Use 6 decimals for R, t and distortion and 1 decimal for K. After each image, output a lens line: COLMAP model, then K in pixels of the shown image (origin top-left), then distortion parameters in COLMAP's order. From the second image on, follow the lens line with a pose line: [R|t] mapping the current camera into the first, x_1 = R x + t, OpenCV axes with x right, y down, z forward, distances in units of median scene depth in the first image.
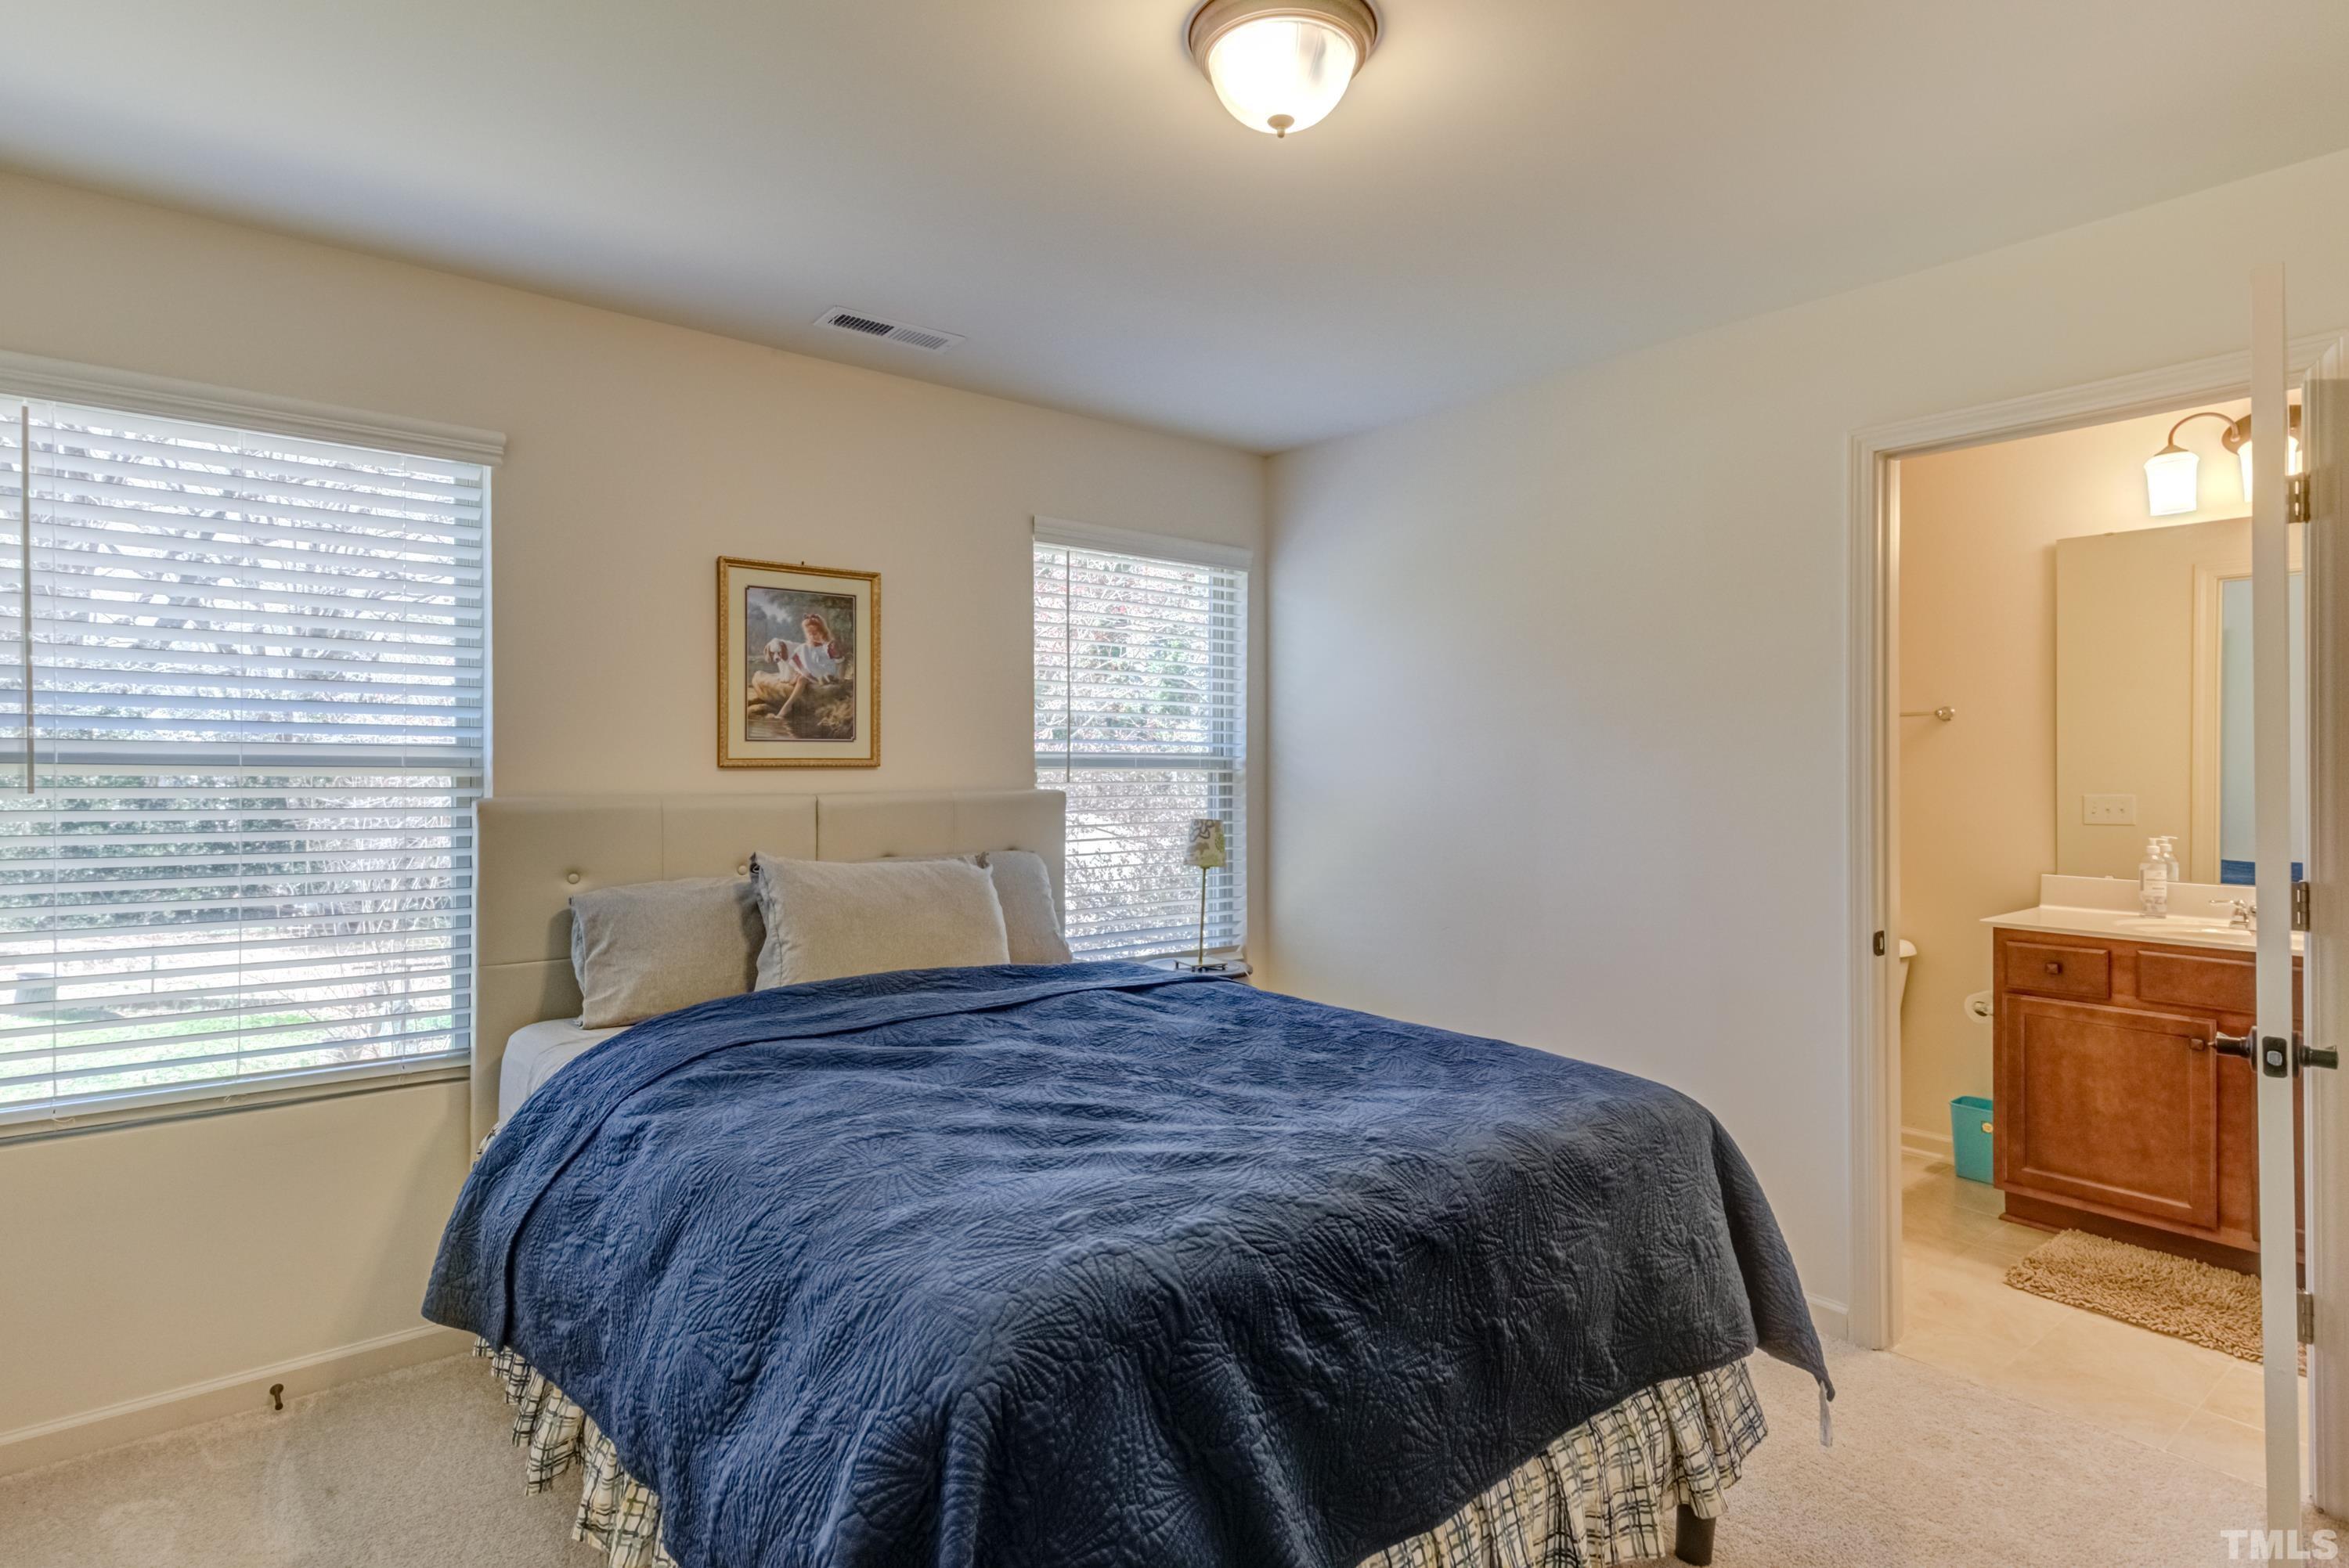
lens RADIAL K [[1223.1, 0, 1169.9], [0, 1223.1, 760.4], [0, 0, 1]] dist [0.004690, 0.000899]
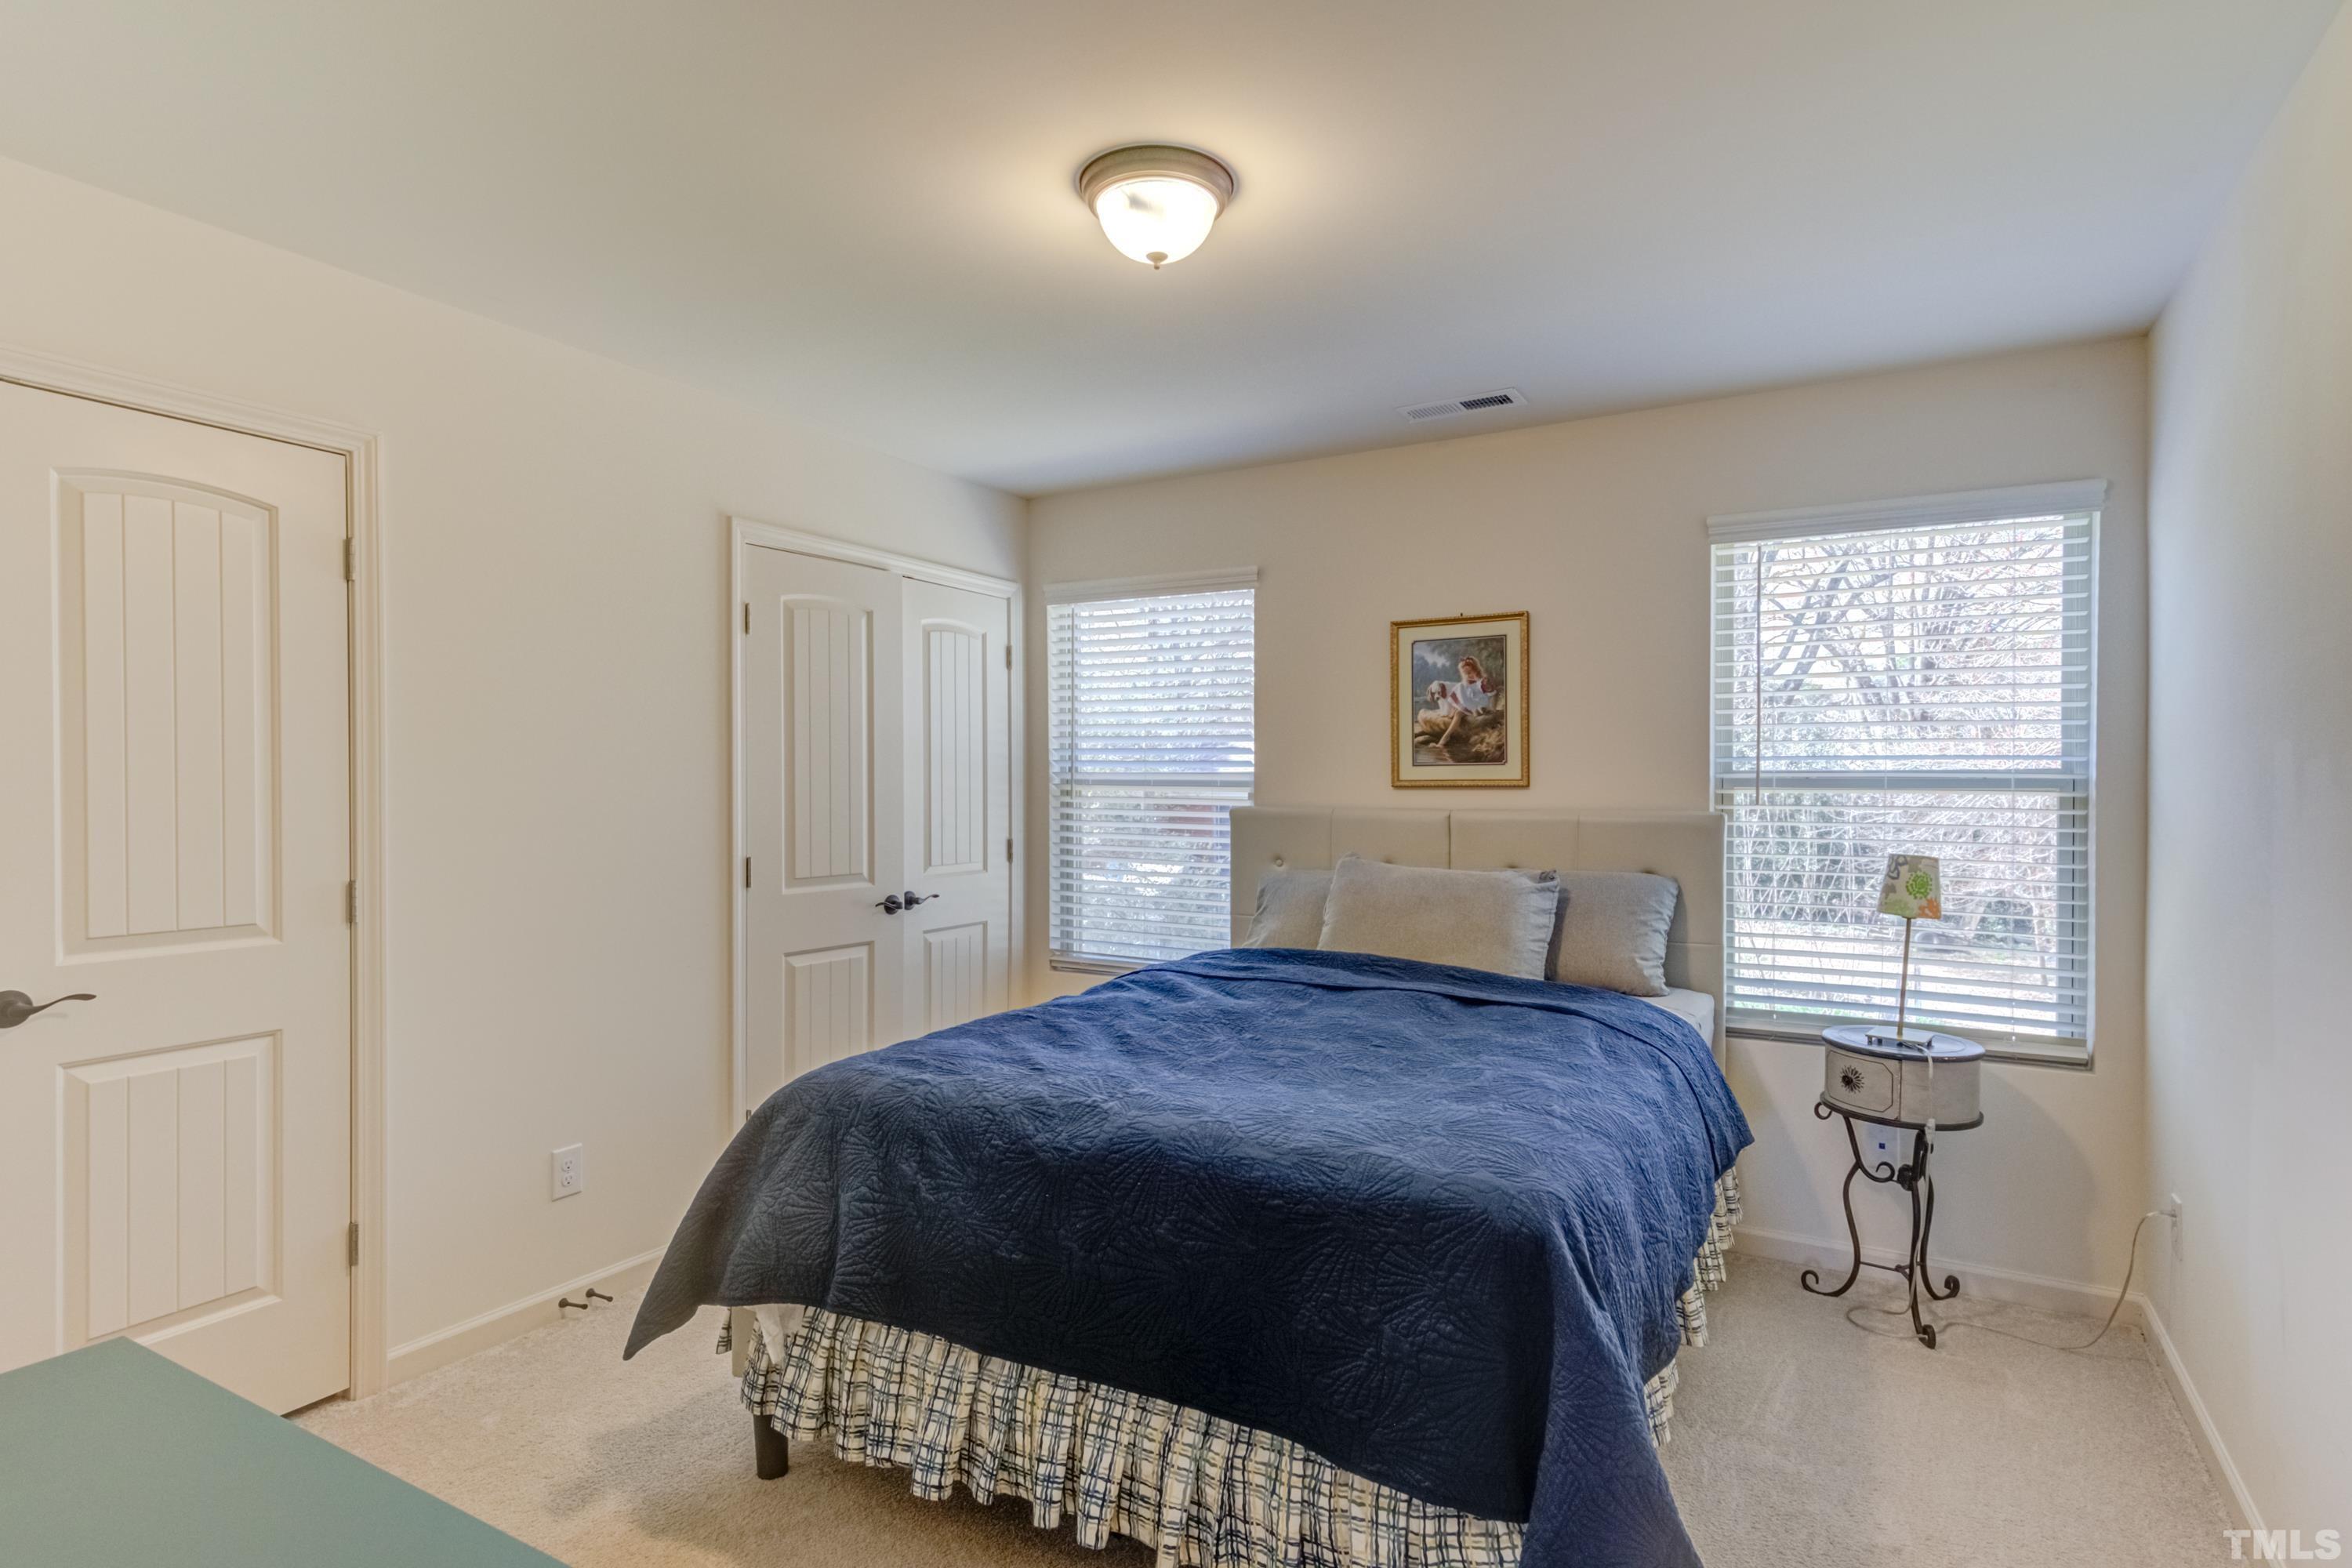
lens RADIAL K [[1224.8, 0, 1181.3], [0, 1224.8, 781.1], [0, 0, 1]] dist [0.004690, 0.000899]
pose [[0.331326, -0.002111, -0.943514, 0.748651], [0.003456, 0.999994, -0.001023, 0.000017], [0.943510, -0.002922, 0.331331, 0.363335]]
